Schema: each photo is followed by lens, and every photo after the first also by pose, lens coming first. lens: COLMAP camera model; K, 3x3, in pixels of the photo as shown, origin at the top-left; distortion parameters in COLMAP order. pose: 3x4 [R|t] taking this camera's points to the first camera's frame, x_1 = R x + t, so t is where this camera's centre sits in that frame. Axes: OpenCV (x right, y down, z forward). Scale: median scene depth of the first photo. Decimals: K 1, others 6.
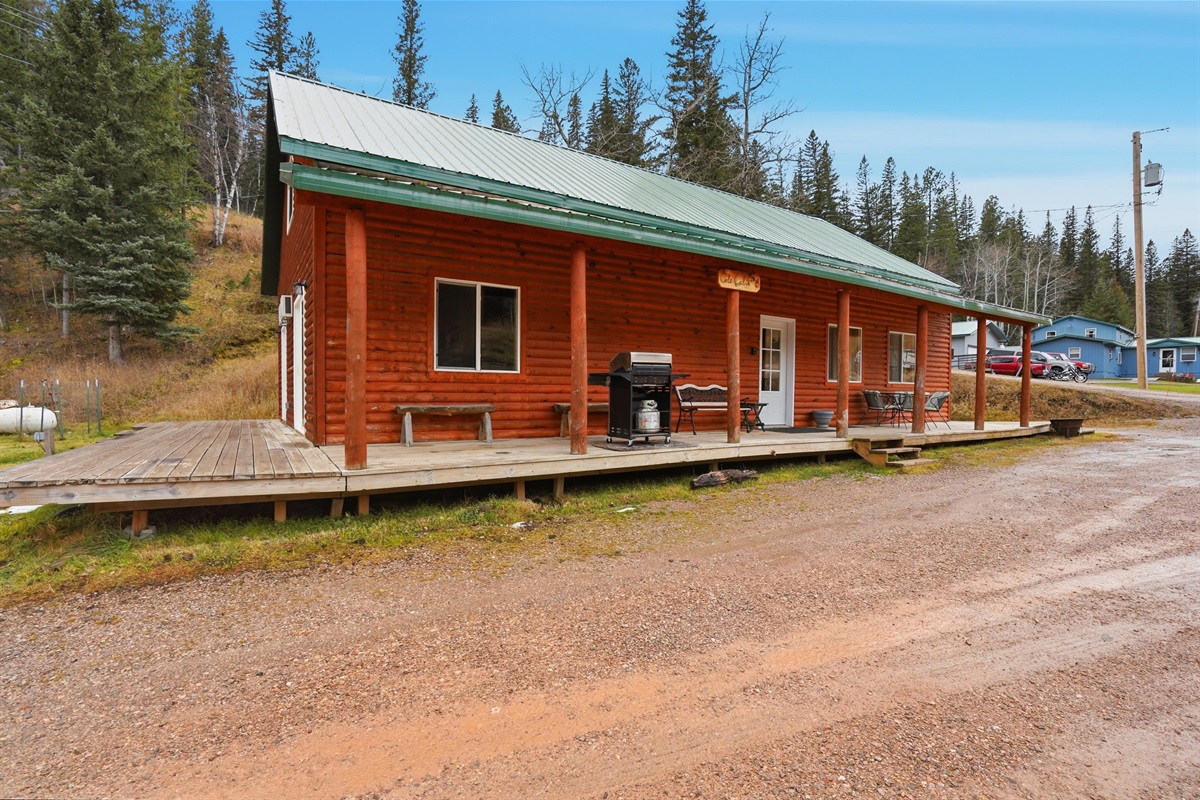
lens RADIAL K [[558.3, 0, 600.0], [0, 558.3, 400.0], [0, 0, 1]] dist [-0.027347, 0.000820]
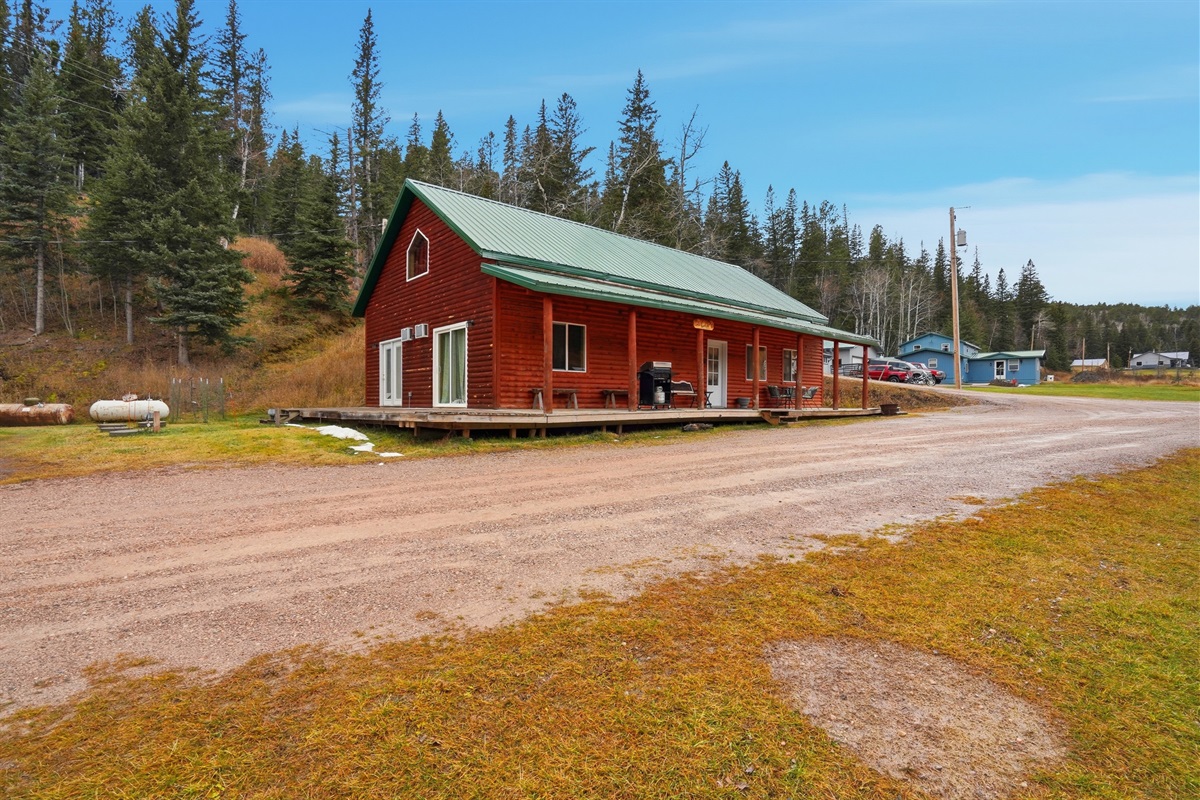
lens RADIAL K [[558.3, 0, 600.0], [0, 558.3, 400.0], [0, 0, 1]] dist [-0.027347, 0.000820]
pose [[0.989628, -0.002271, 0.143633, -0.218640], [0.004188, 0.999906, -0.013047, 0.039441], [-0.143590, 0.013513, 0.989545, -0.484592]]
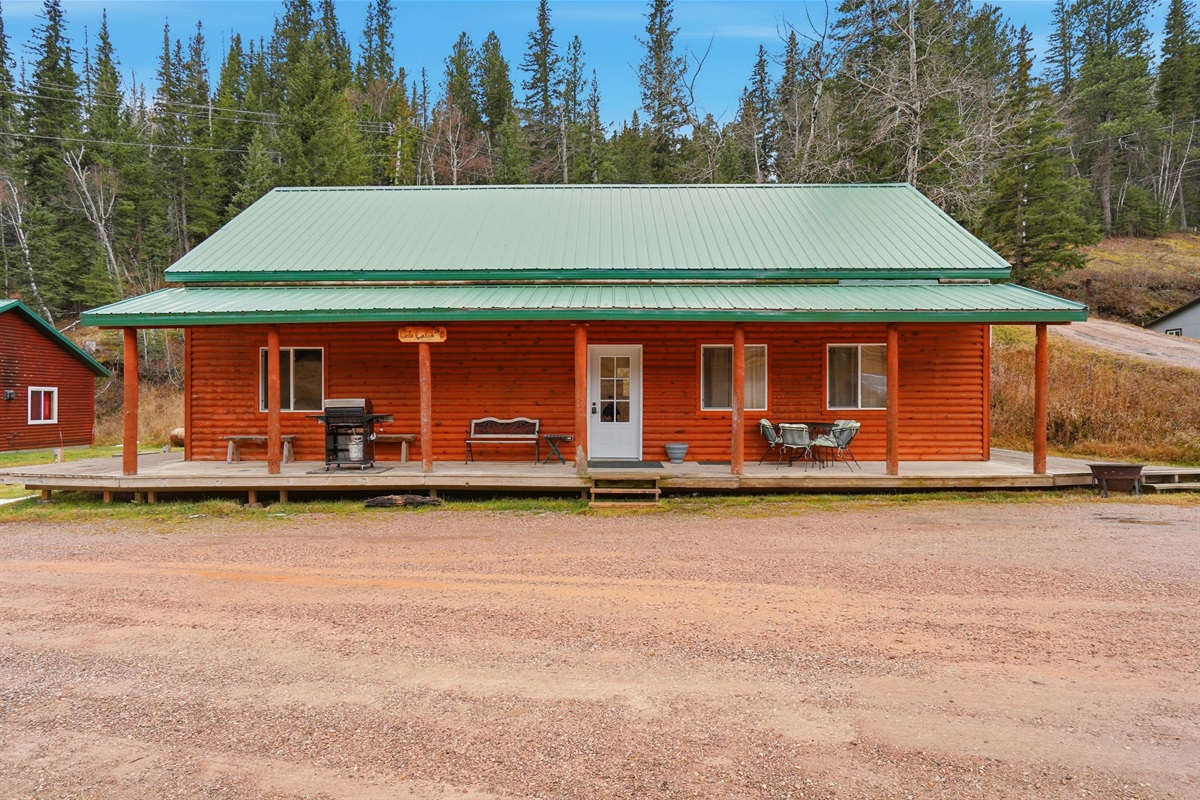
lens RADIAL K [[690.5, 0, 600.0], [0, 690.5, 400.0], [0, 0, 1]] dist [0.001340, 0.001139]
pose [[0.838396, -0.008998, -0.544988, 0.791277], [0.002167, 0.999911, -0.013175, -0.032491], [0.545058, 0.009864, 0.838341, -0.009942]]
